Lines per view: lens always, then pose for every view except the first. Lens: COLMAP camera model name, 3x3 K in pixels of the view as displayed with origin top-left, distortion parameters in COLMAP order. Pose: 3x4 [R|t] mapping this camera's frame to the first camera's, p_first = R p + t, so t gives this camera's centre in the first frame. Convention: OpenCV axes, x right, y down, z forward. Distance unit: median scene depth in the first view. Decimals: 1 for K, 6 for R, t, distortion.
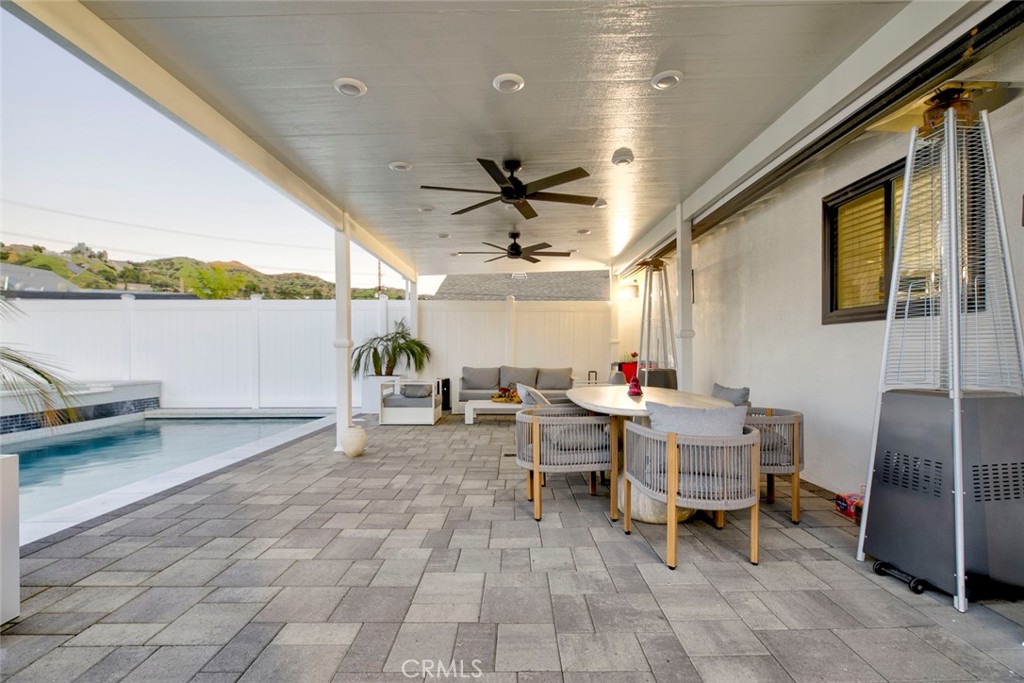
lens RADIAL K [[472.4, 0, 535.7], [0, 472.4, 354.2], [0, 0, 1]] dist [-0.004369, -0.000305]
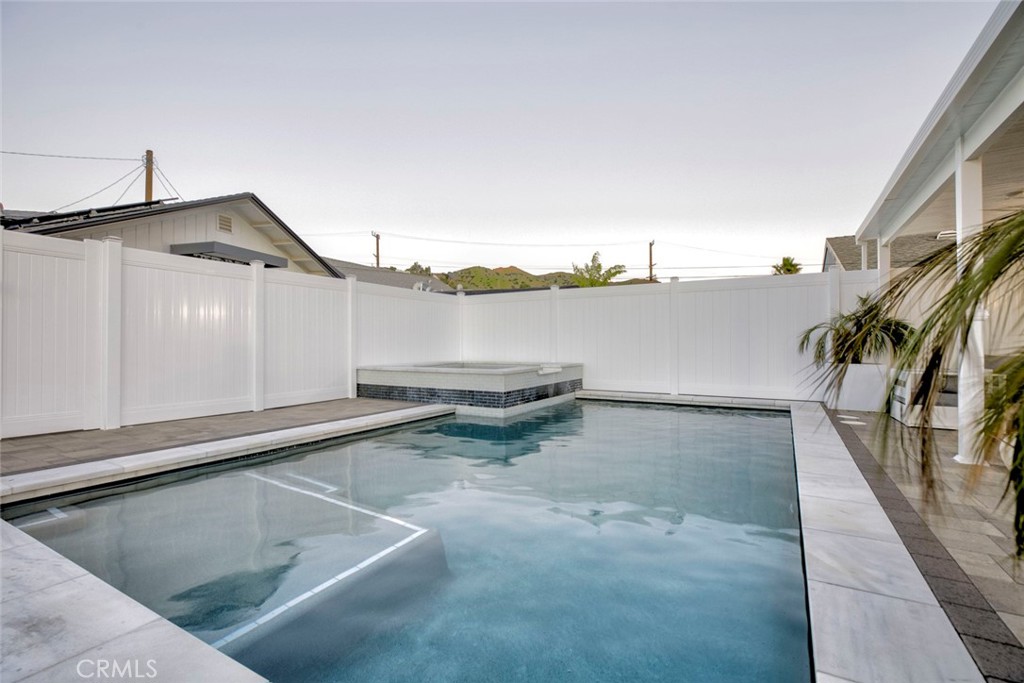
lens RADIAL K [[472.4, 0, 513.5], [0, 472.4, 342.8], [0, 0, 1]] dist [-0.004369, -0.000305]
pose [[0.844541, -0.000444, -0.535491, -0.605253], [-0.001768, 0.999992, -0.003617, 0.022692], [0.535488, 0.004002, 0.844533, 0.020699]]
